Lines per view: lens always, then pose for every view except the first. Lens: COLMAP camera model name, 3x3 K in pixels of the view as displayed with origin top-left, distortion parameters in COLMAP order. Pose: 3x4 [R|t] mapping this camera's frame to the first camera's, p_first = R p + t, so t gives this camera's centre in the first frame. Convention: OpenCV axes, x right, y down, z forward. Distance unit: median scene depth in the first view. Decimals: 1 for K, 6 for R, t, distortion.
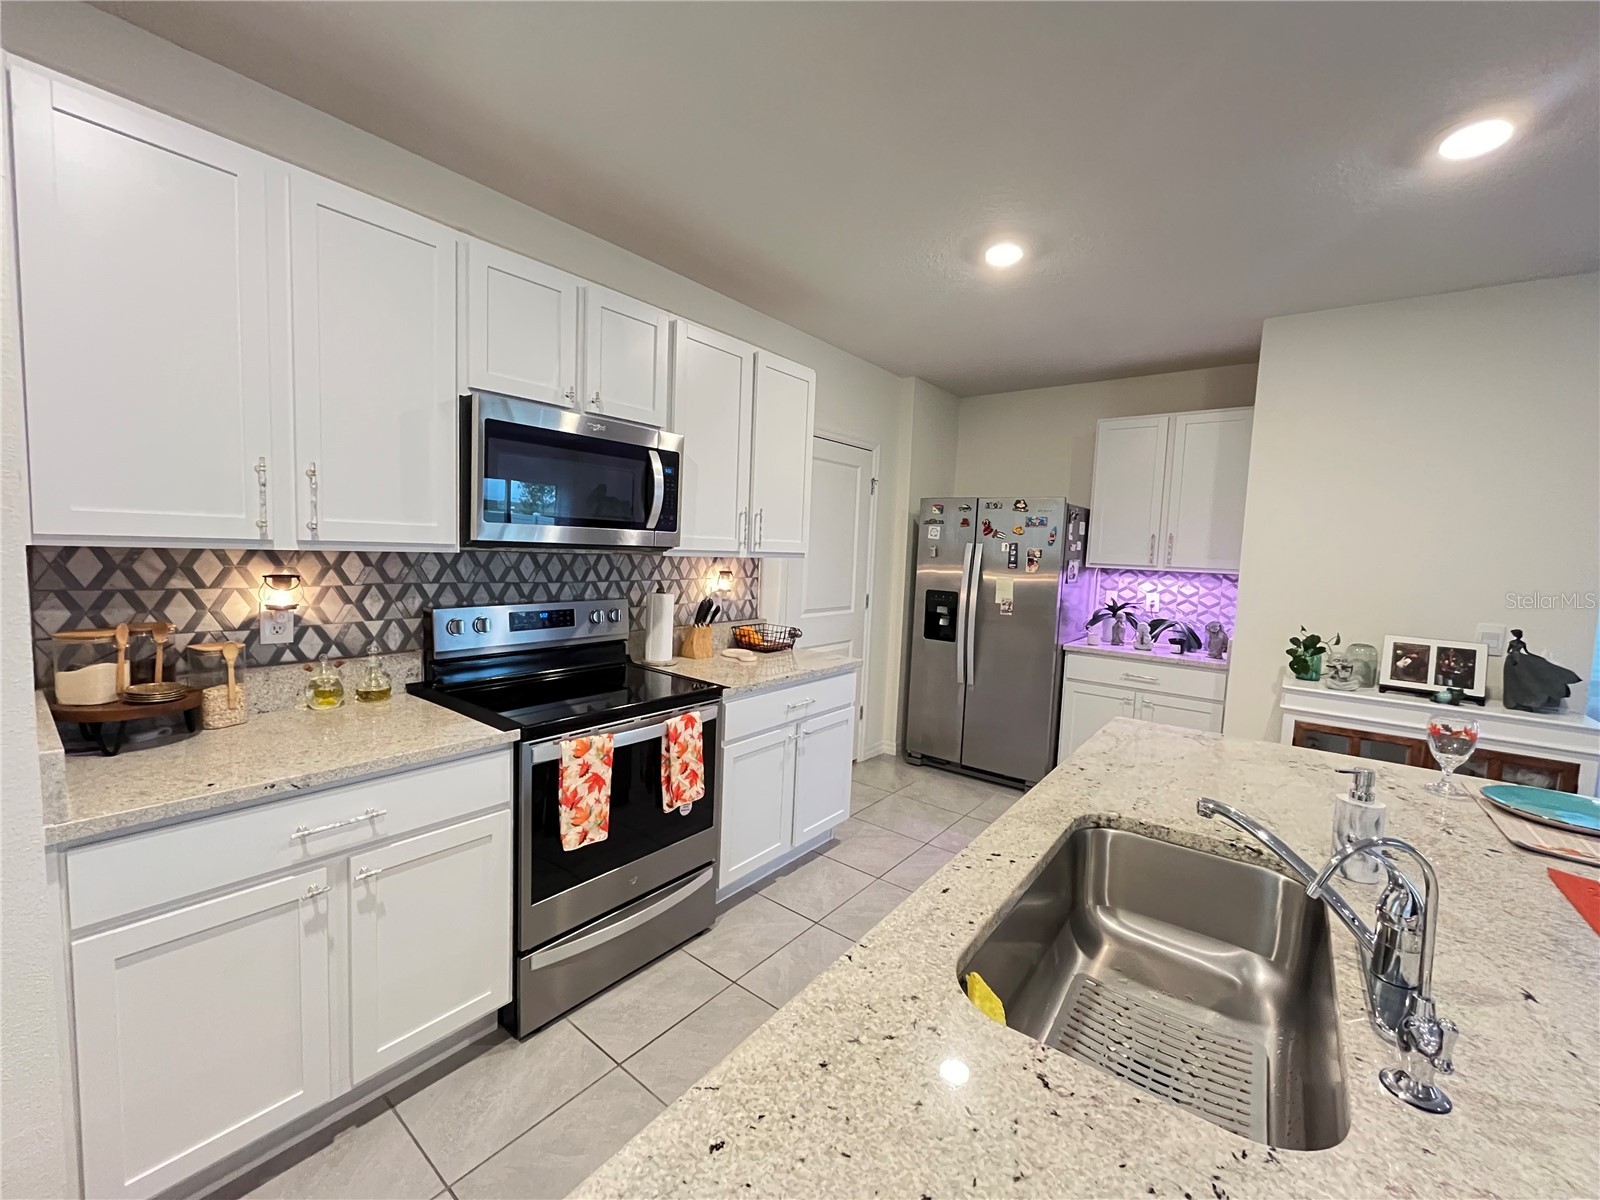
lens RADIAL K [[646.5, 0, 798.7], [0, 646.5, 598.2], [0, 0, 1]] dist [-0.002158, -0.000293]
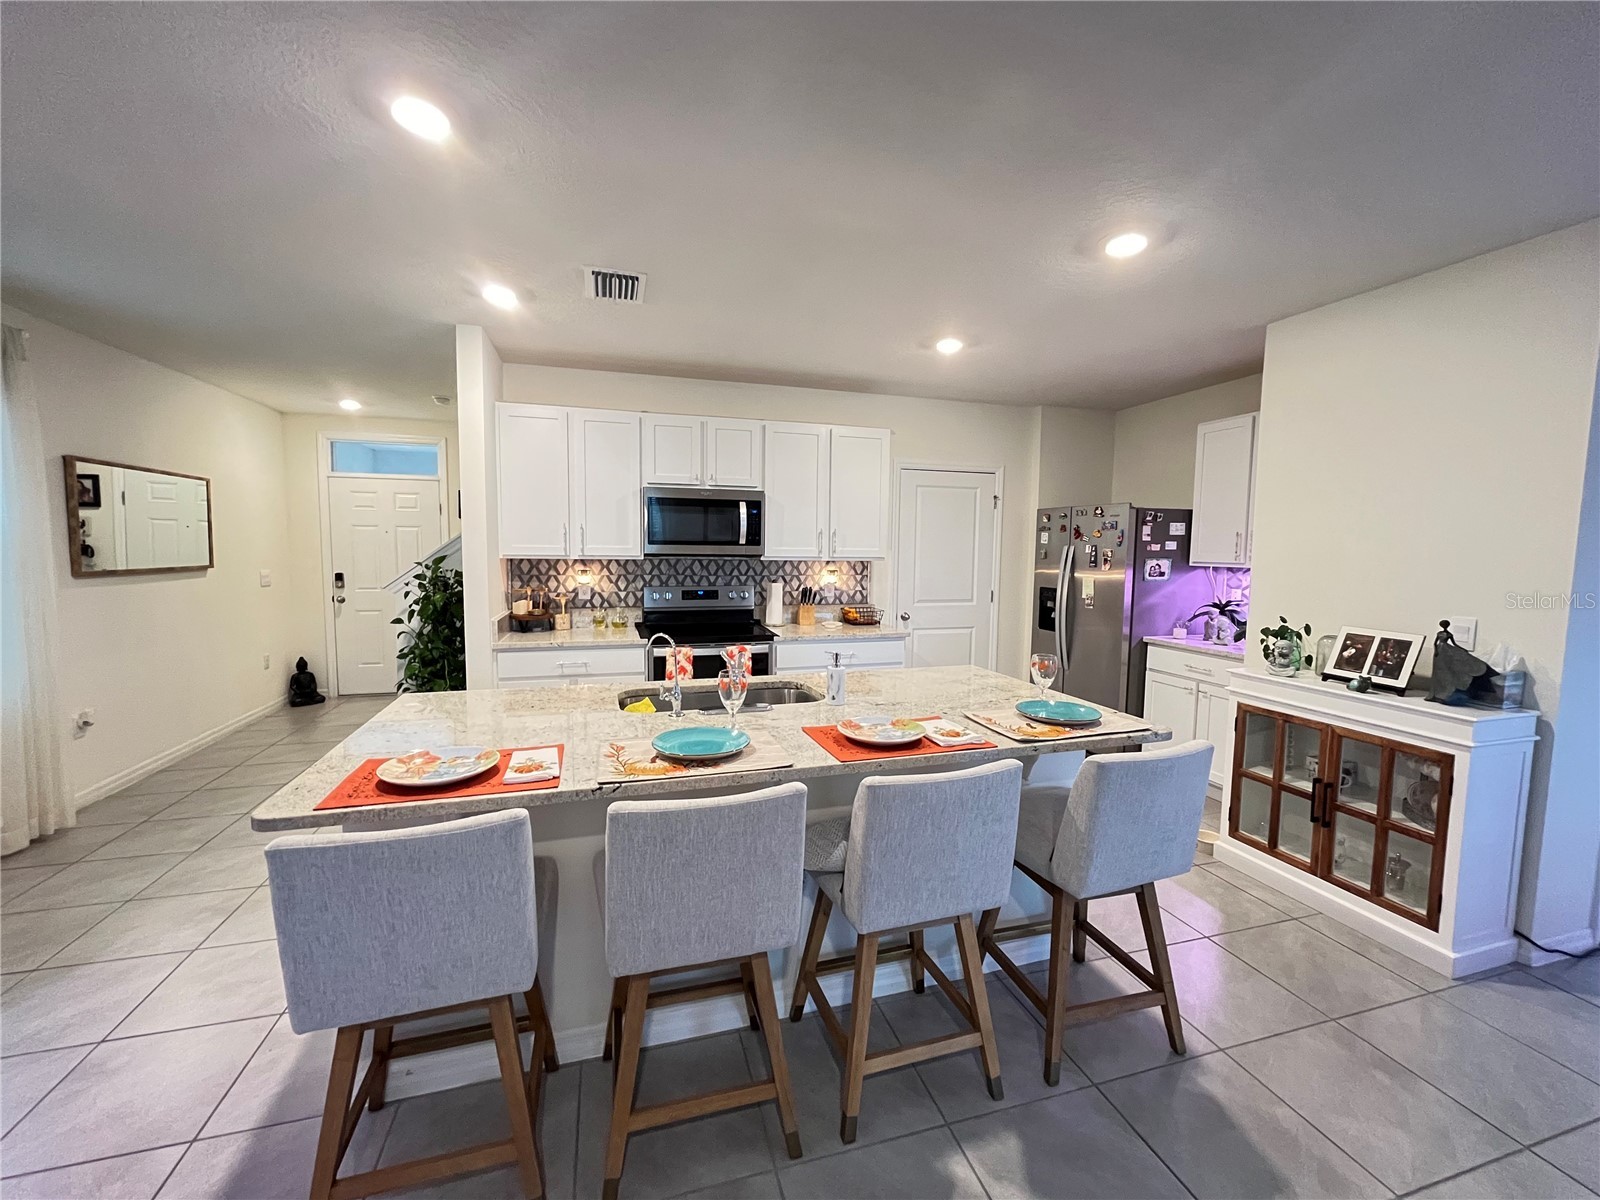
lens RADIAL K [[646.5, 0, 798.7], [0, 646.5, 598.2], [0, 0, 1]] dist [-0.002158, -0.000293]
pose [[0.815965, 0.016045, -0.577878, 0.911565], [-0.026242, 0.999612, -0.009300, 0.052096], [0.577505, 0.022753, 0.816070, -0.361031]]
